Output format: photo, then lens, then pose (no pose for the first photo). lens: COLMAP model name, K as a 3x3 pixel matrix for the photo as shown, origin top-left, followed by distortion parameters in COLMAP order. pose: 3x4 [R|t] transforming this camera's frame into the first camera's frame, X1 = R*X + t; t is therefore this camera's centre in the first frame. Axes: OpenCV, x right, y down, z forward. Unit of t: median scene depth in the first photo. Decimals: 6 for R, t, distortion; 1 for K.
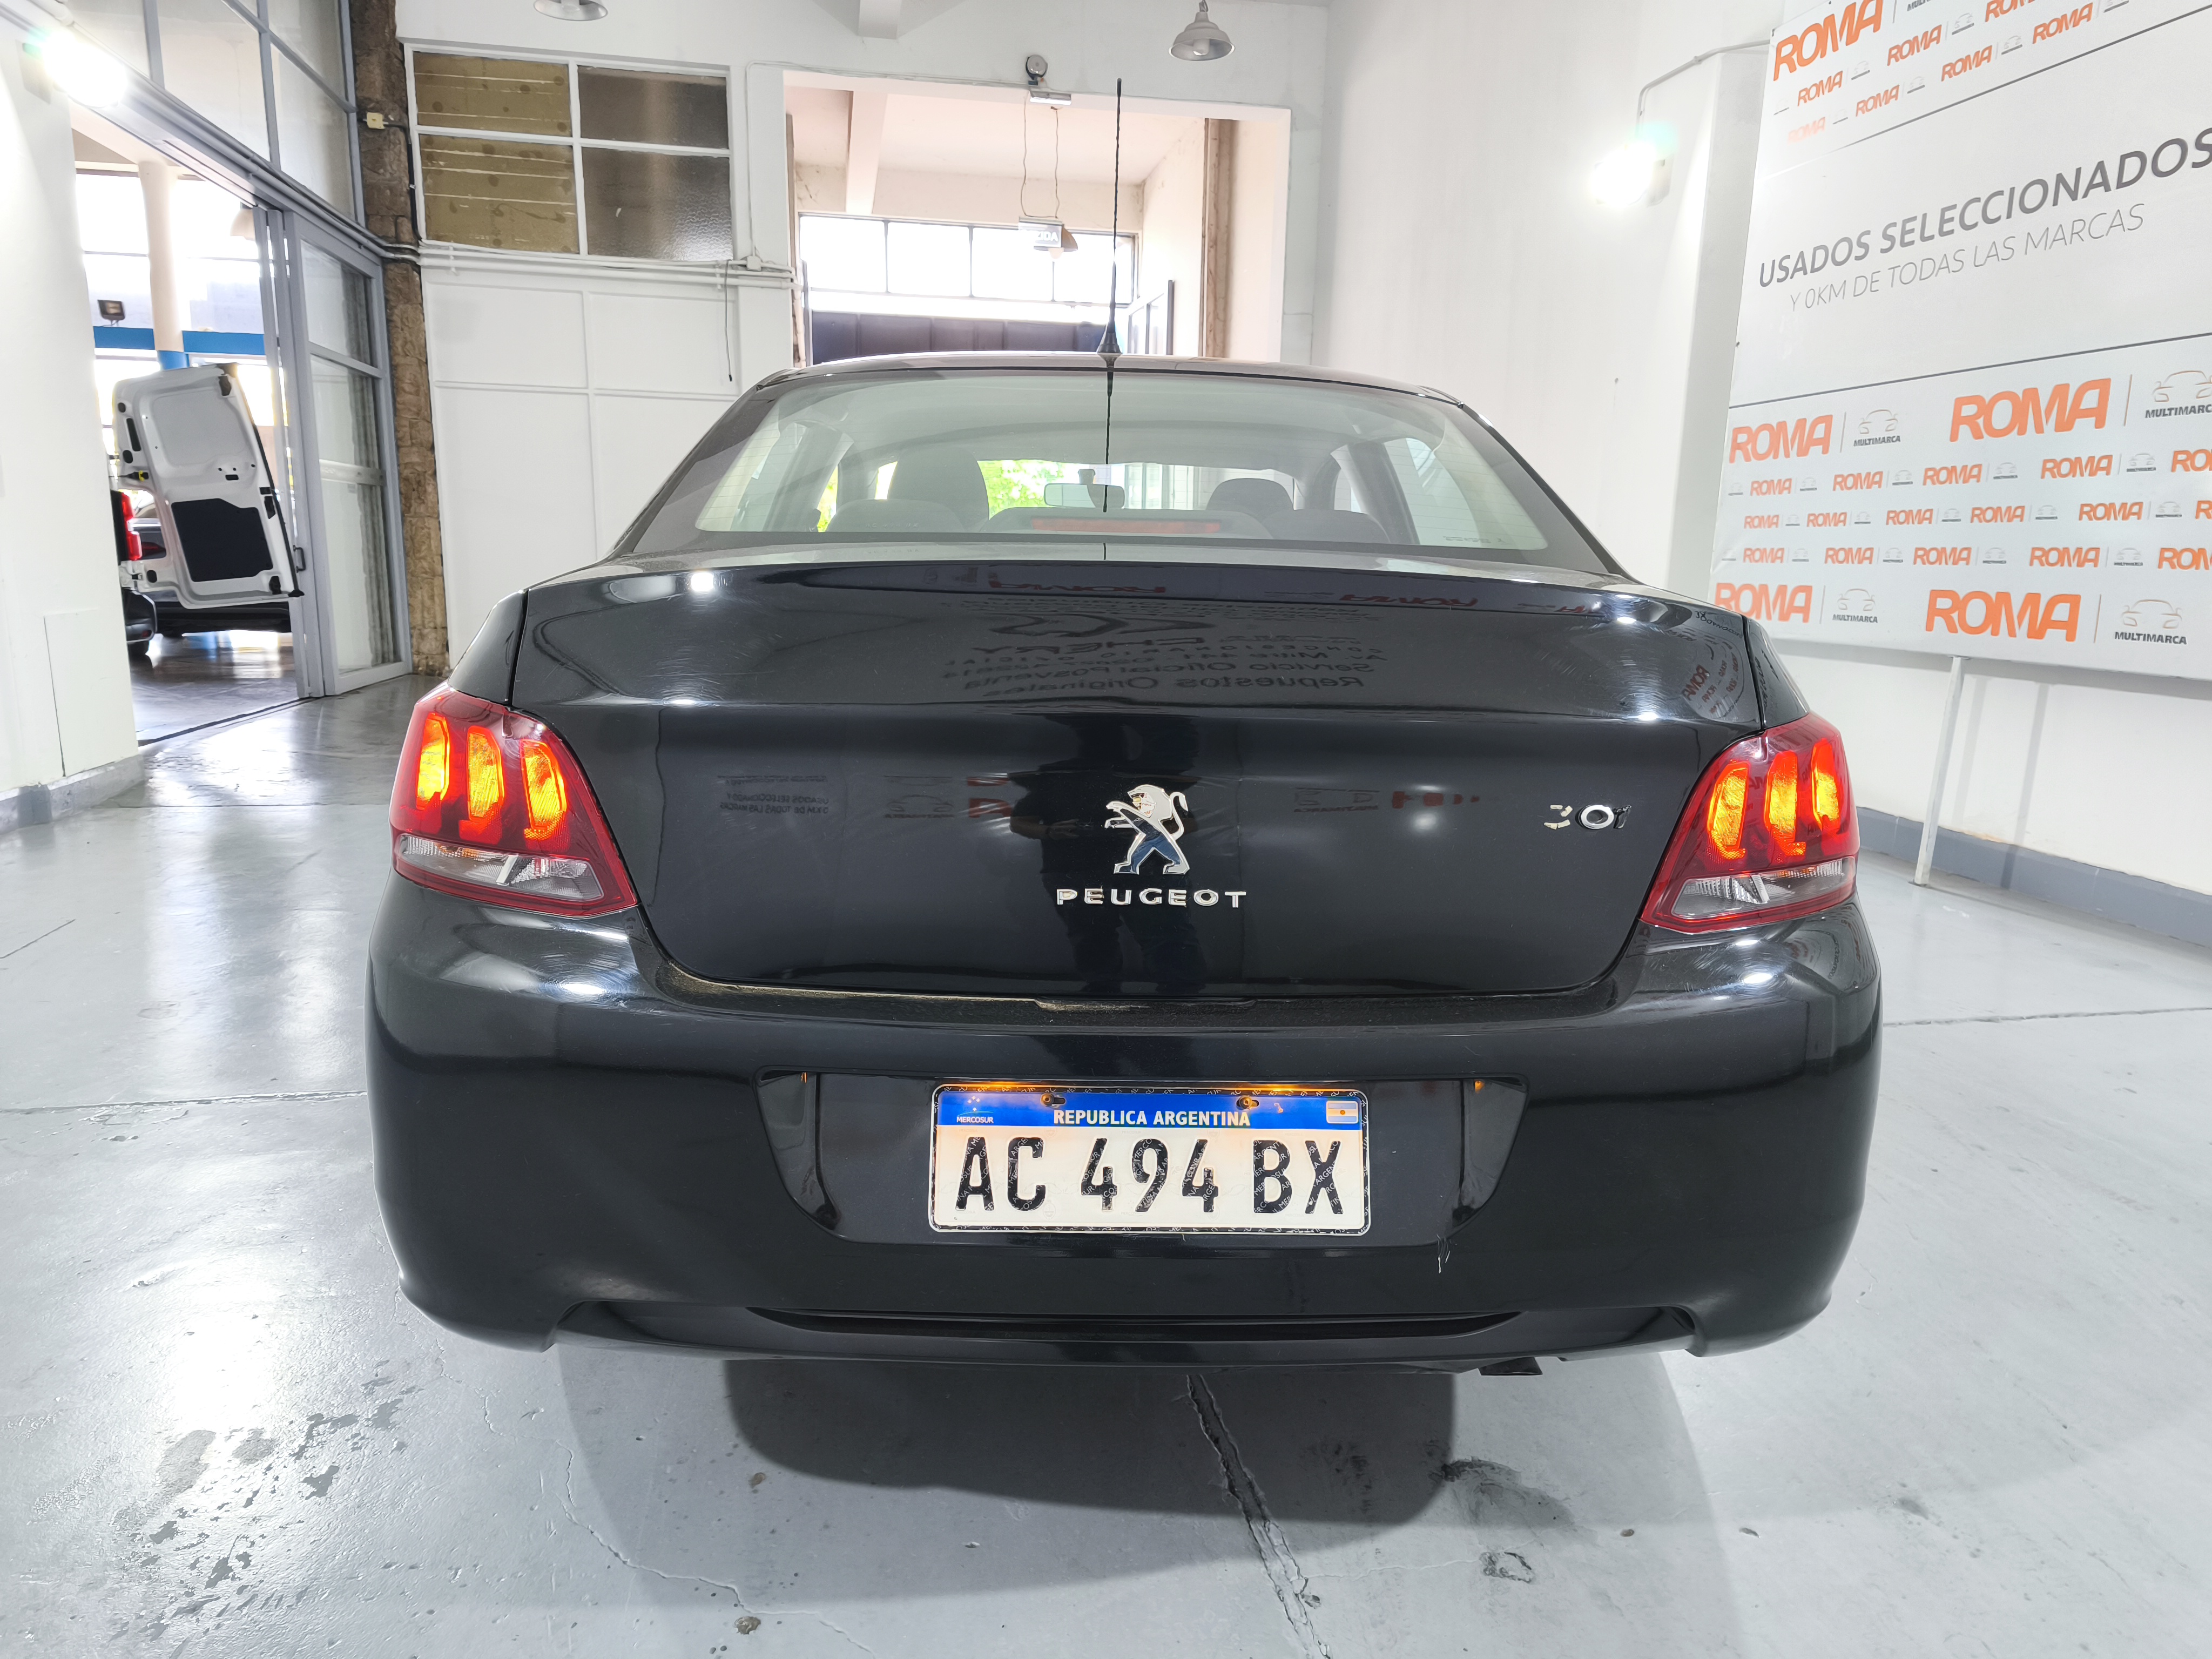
lens RADIAL K [[1460.3, 0, 1111.6], [0, 1460.3, 823.5], [0, 0, 1]] dist [0.058247, -0.024342]
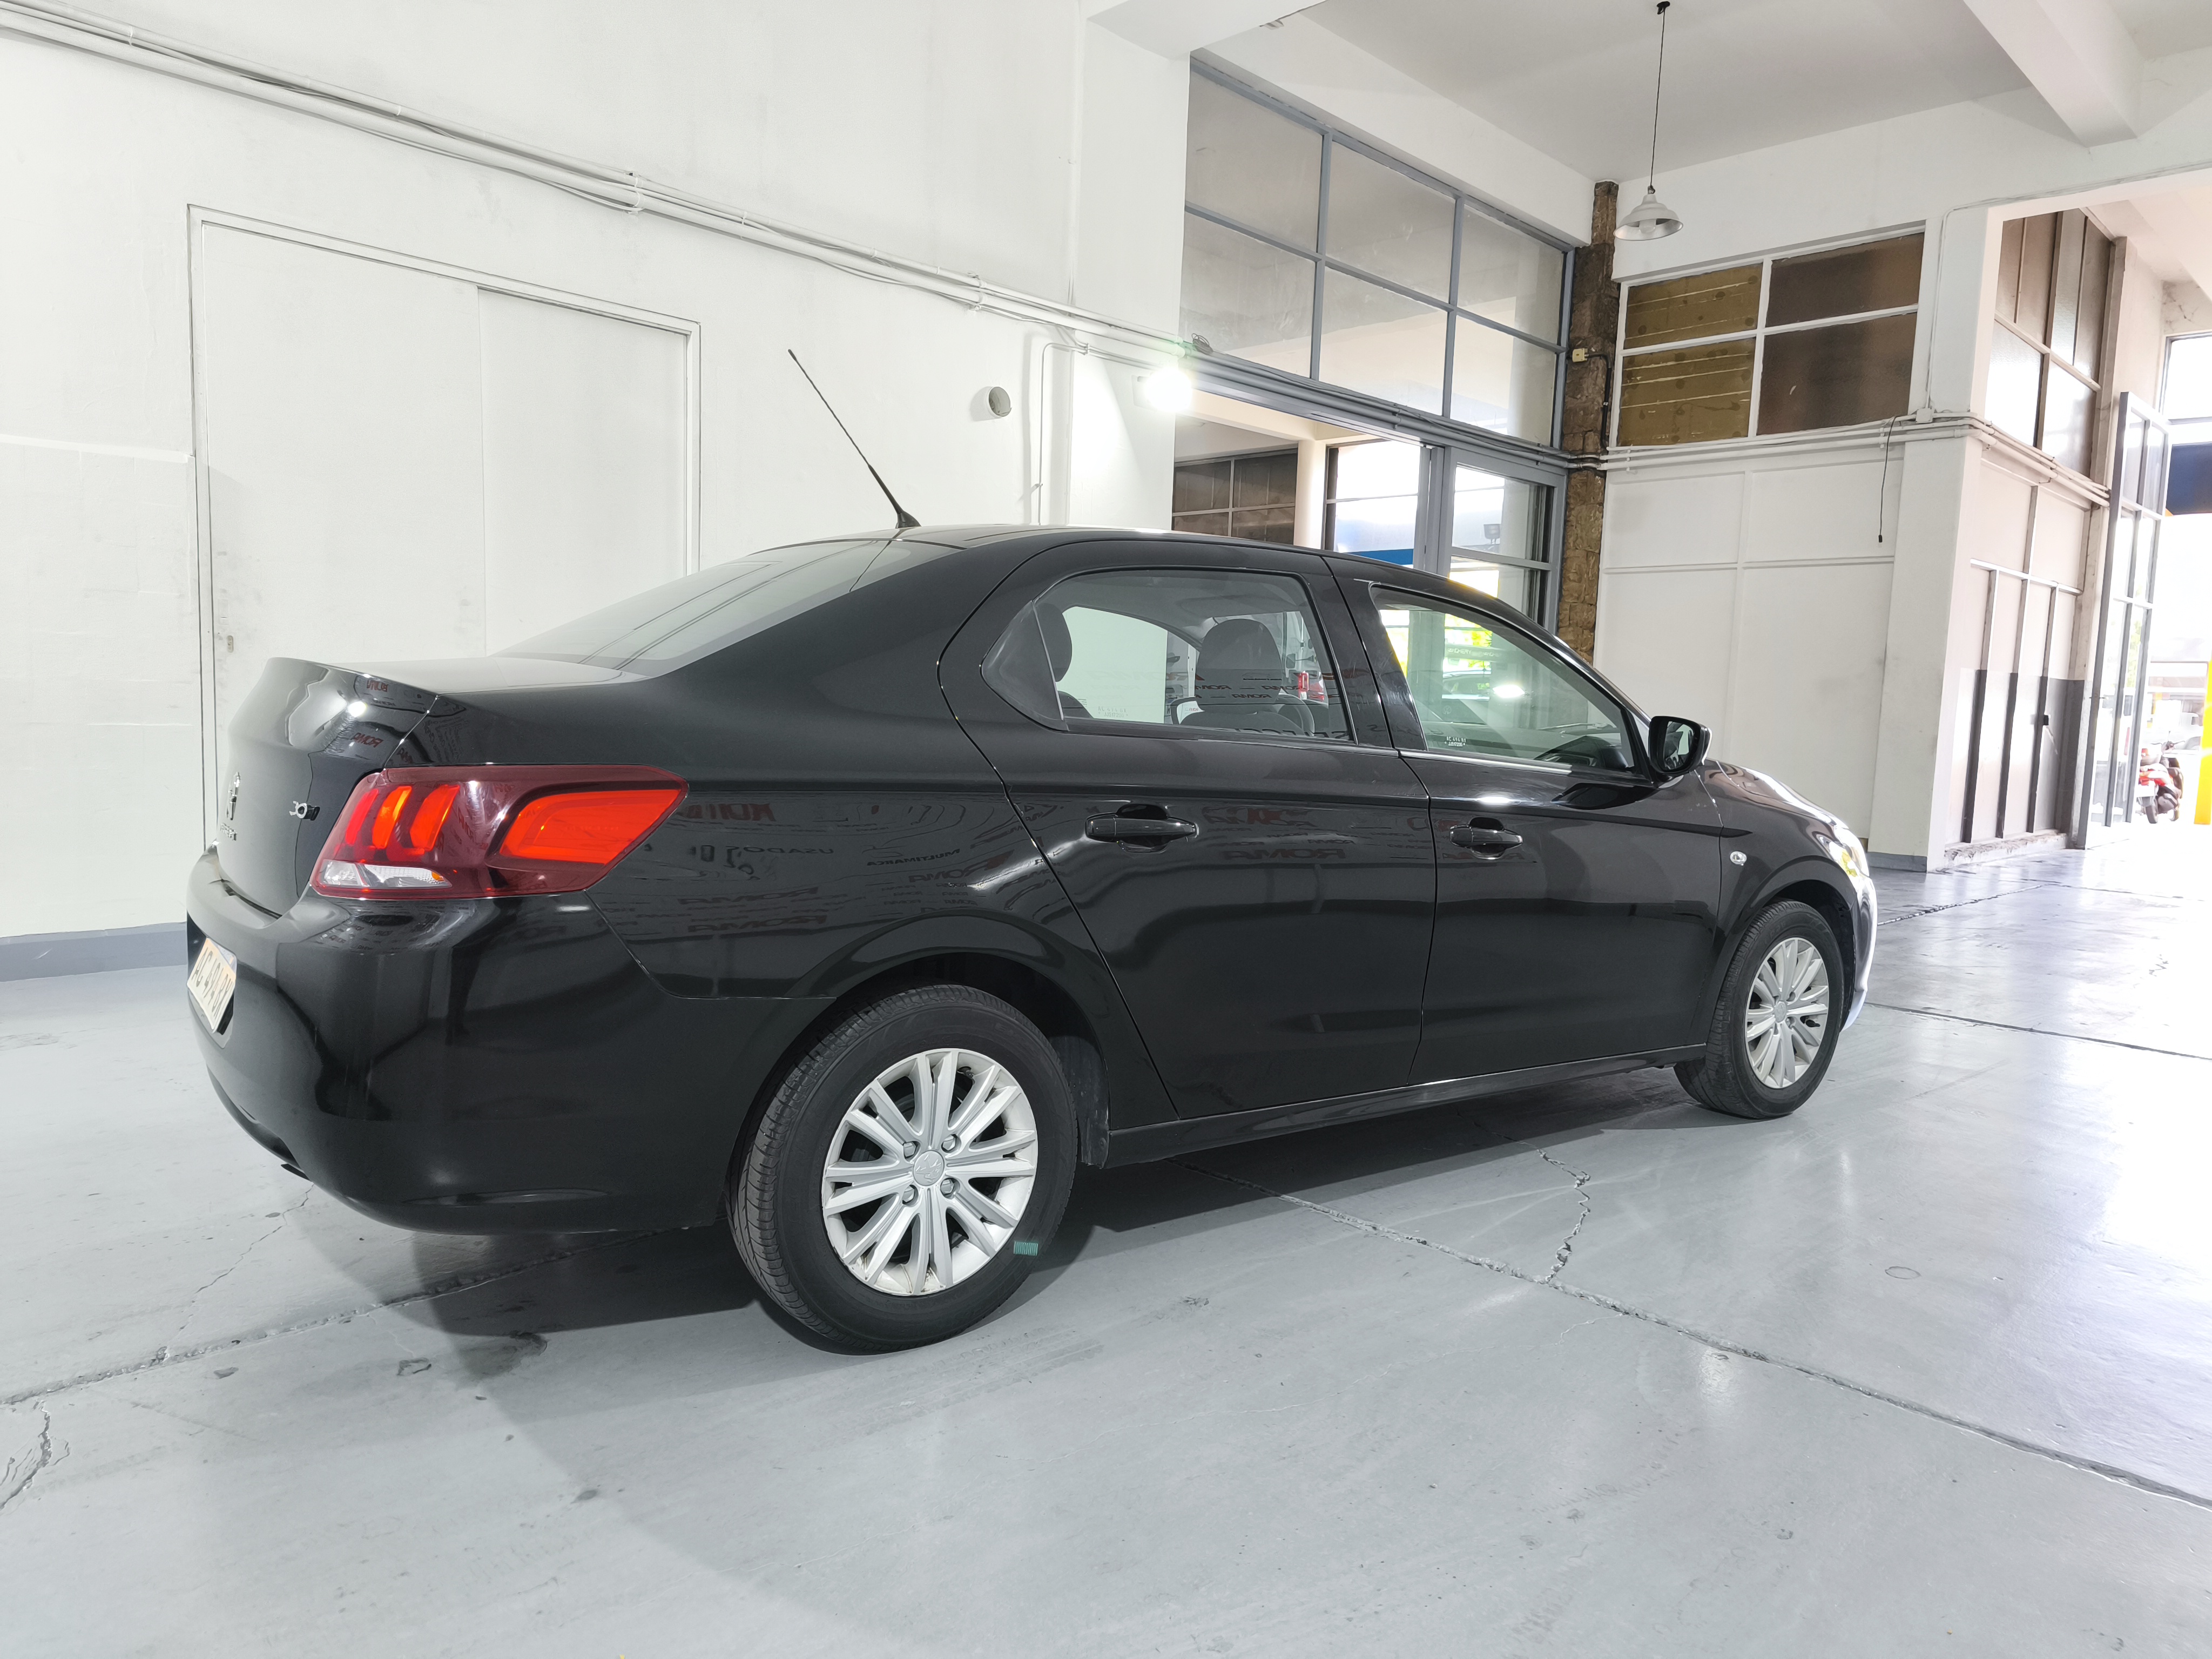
lens RADIAL K [[1460.3, 0, 1111.1], [0, 1460.3, 833.9], [0, 0, 1]] dist [0.058247, -0.024342]
pose [[0.564496, 0.080965, -0.821456, 0.280611], [-0.173393, 0.984604, -0.022109, -0.012999], [0.807019, 0.154915, 0.569844, 0.104085]]
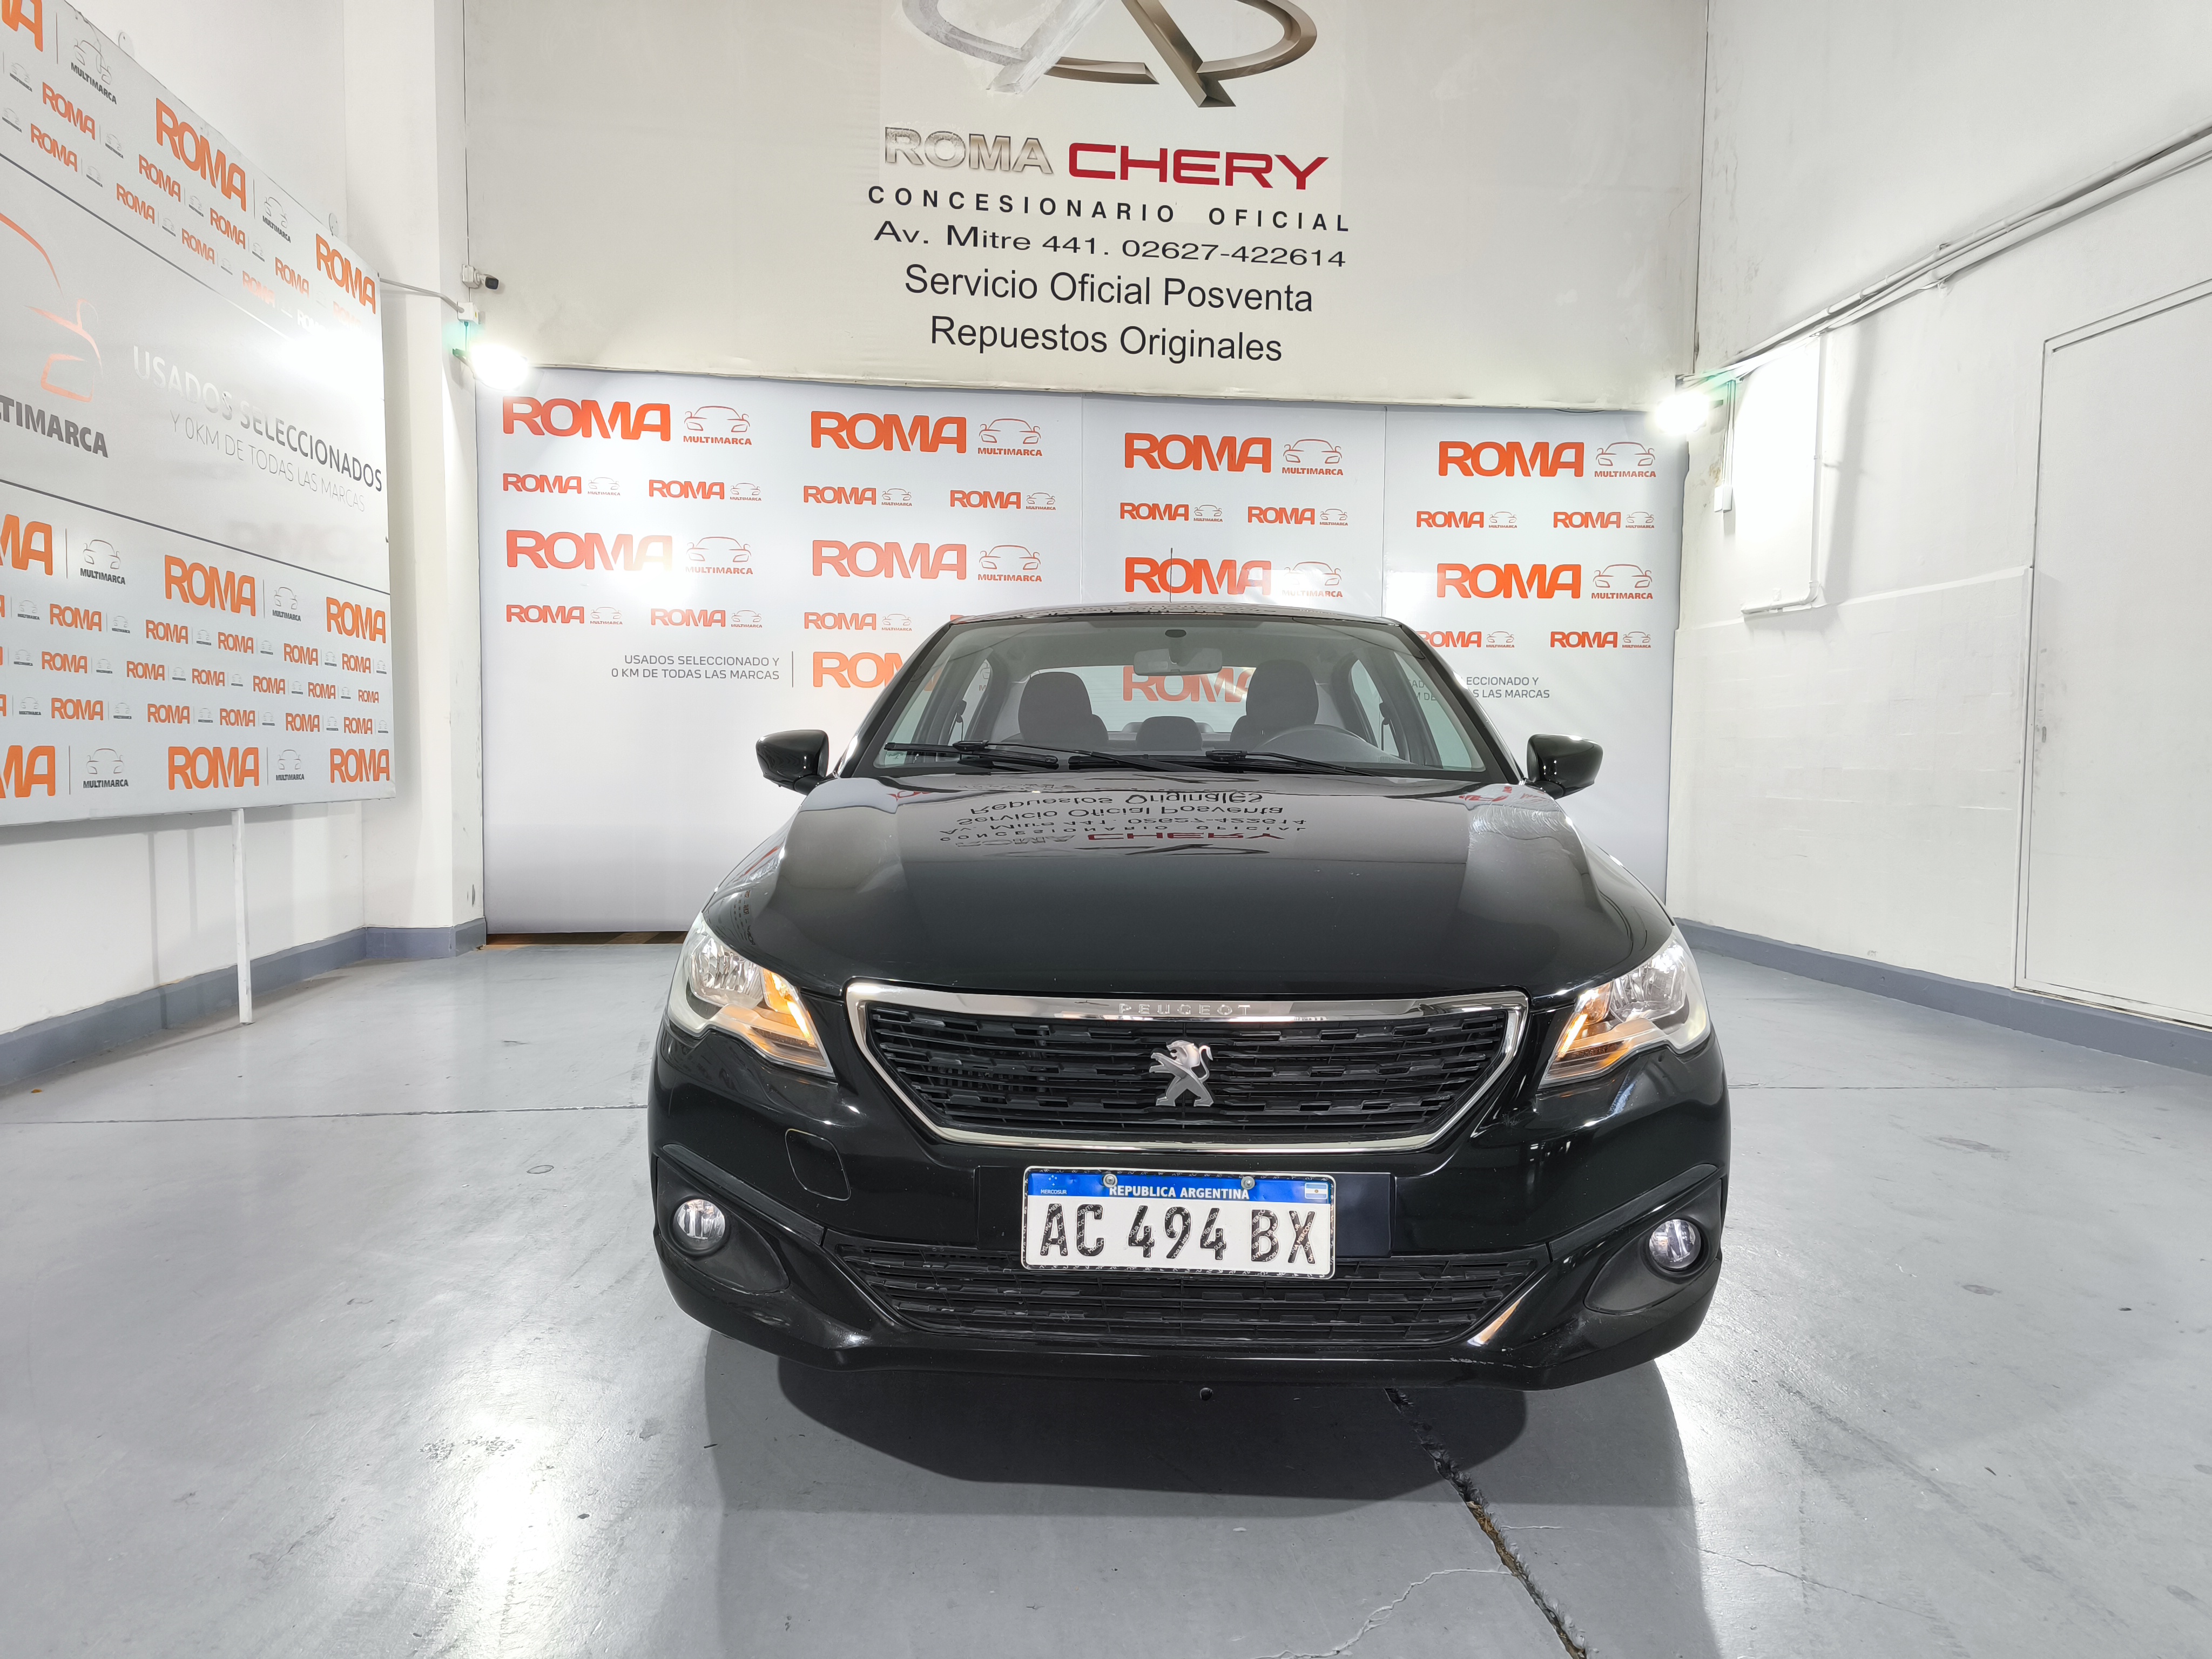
lens RADIAL K [[1460.3, 0, 1114.3], [0, 1460.3, 833.0], [0, 0, 1]] dist [0.058247, -0.024342]
pose [[-0.996475, -0.032478, 0.077347, -0.054675], [-0.013898, 0.973188, 0.229590, -0.131691], [-0.082730, 0.227706, -0.970209, 0.762319]]
